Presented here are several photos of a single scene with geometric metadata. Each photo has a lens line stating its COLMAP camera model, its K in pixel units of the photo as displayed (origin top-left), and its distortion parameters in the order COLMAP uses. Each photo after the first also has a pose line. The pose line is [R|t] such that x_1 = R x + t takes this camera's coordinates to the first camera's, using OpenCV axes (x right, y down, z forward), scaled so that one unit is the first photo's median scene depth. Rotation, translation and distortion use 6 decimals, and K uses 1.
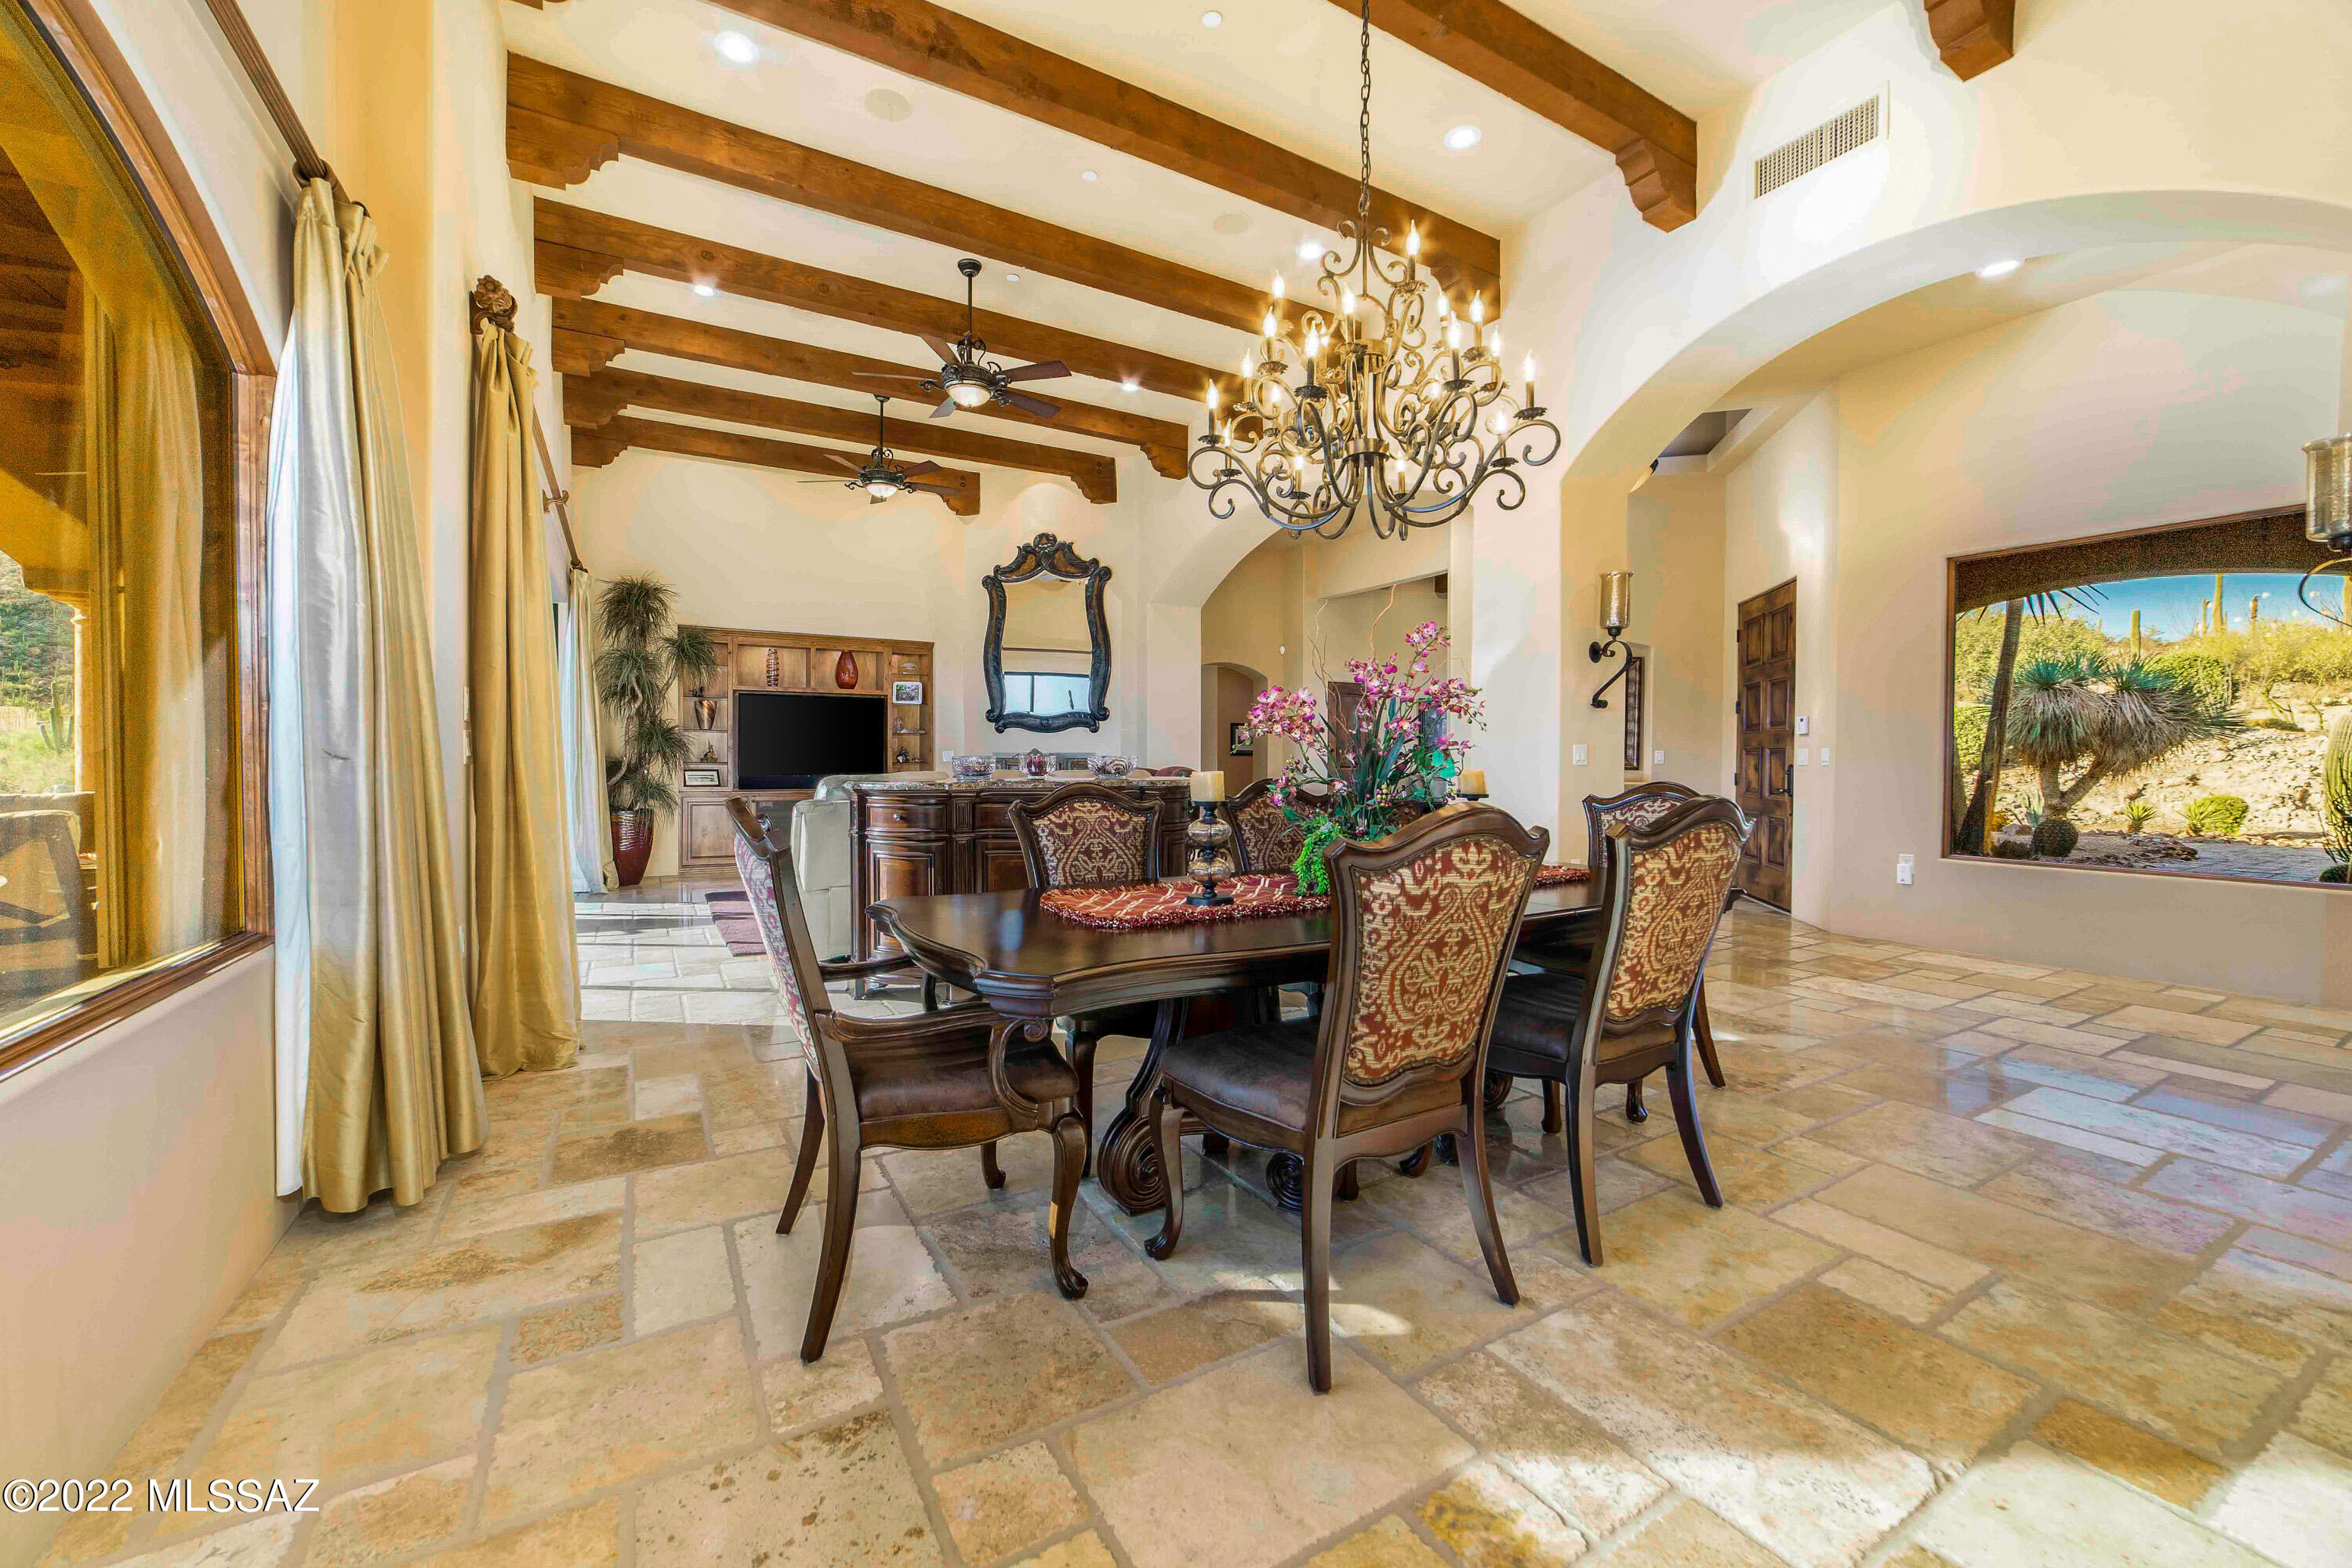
lens RADIAL K [[907.1, 0, 1164.3], [0, 907.1, 770.2], [0, 0, 1]] dist [-0.012632, 0.000326]
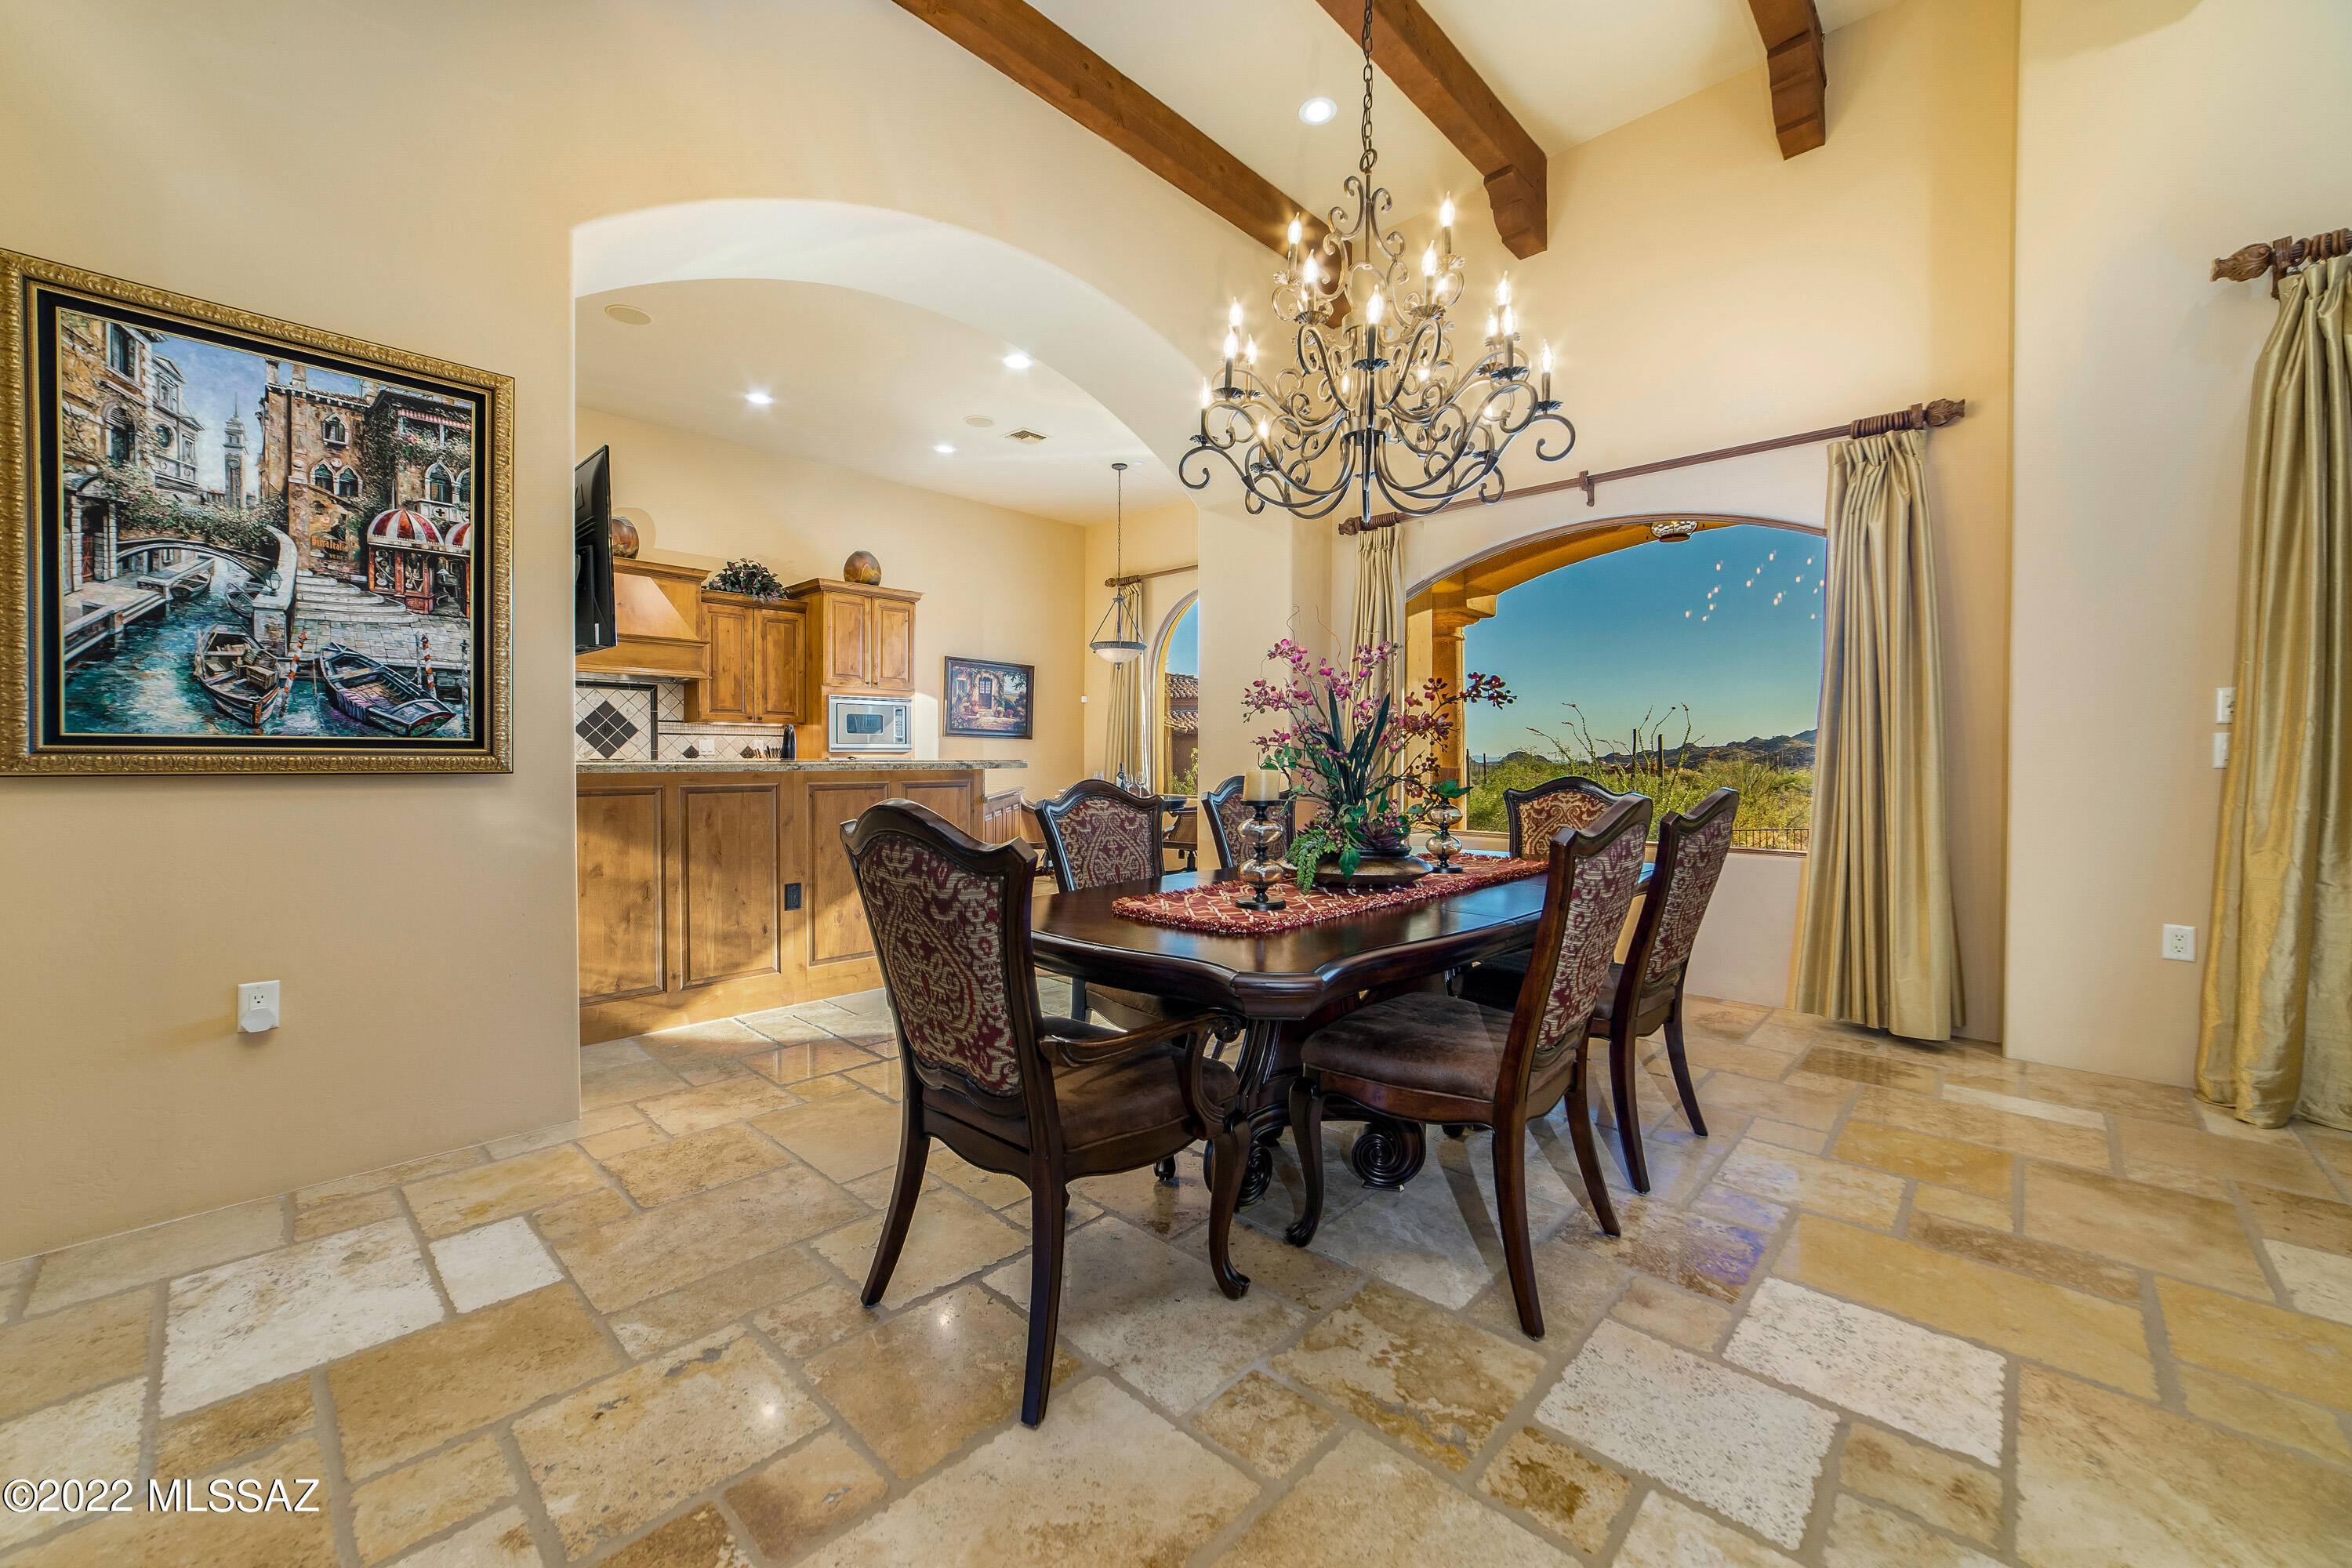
lens RADIAL K [[907.1, 0, 1164.3], [0, 907.1, 770.2], [0, 0, 1]] dist [-0.012632, 0.000326]
pose [[-0.959813, -0.000891, -0.280637, 0.190385], [-0.009844, 0.999486, 0.030496, -0.007390], [0.280466, 0.032033, -0.959329, 0.516692]]
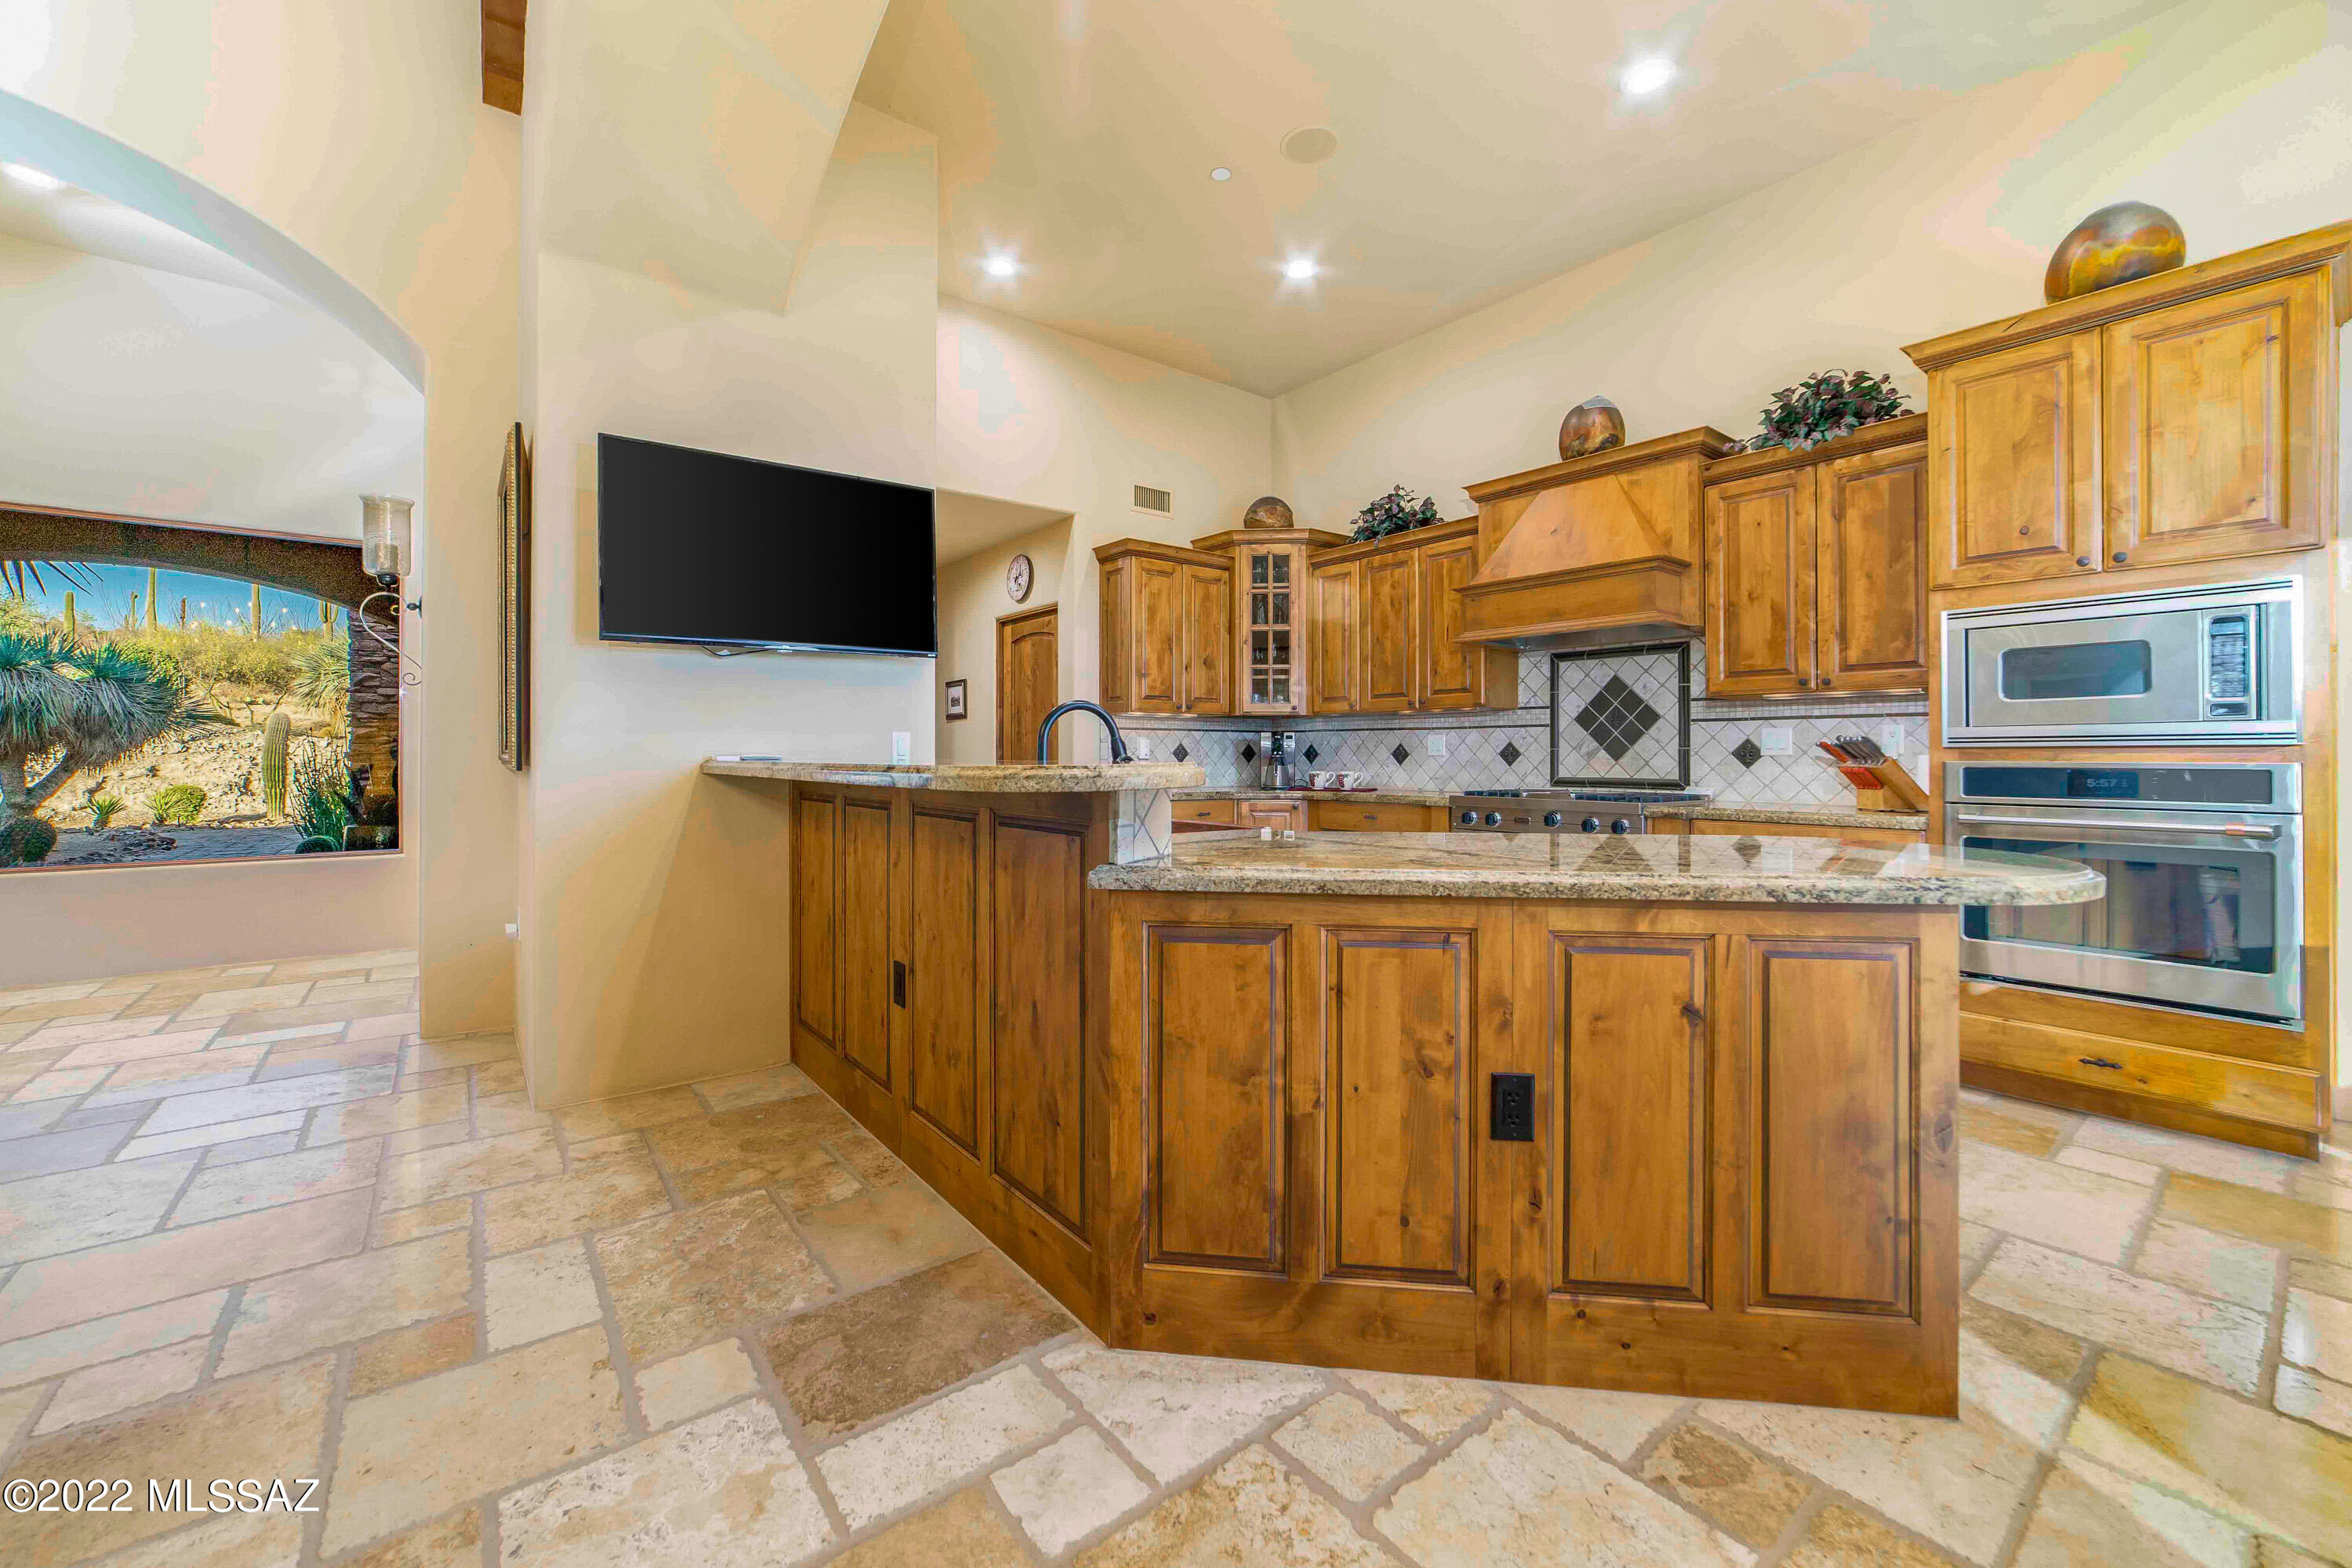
lens RADIAL K [[917.5, 0, 1137.8], [0, 917.5, 748.5], [0, 0, 1]] dist [-0.001194, -0.000157]
pose [[-0.128259, 0.001989, 0.991739, -0.033036], [0.012723, 0.999919, -0.000360, -0.000338], [-0.991659, 0.012572, -0.128274, 0.033262]]
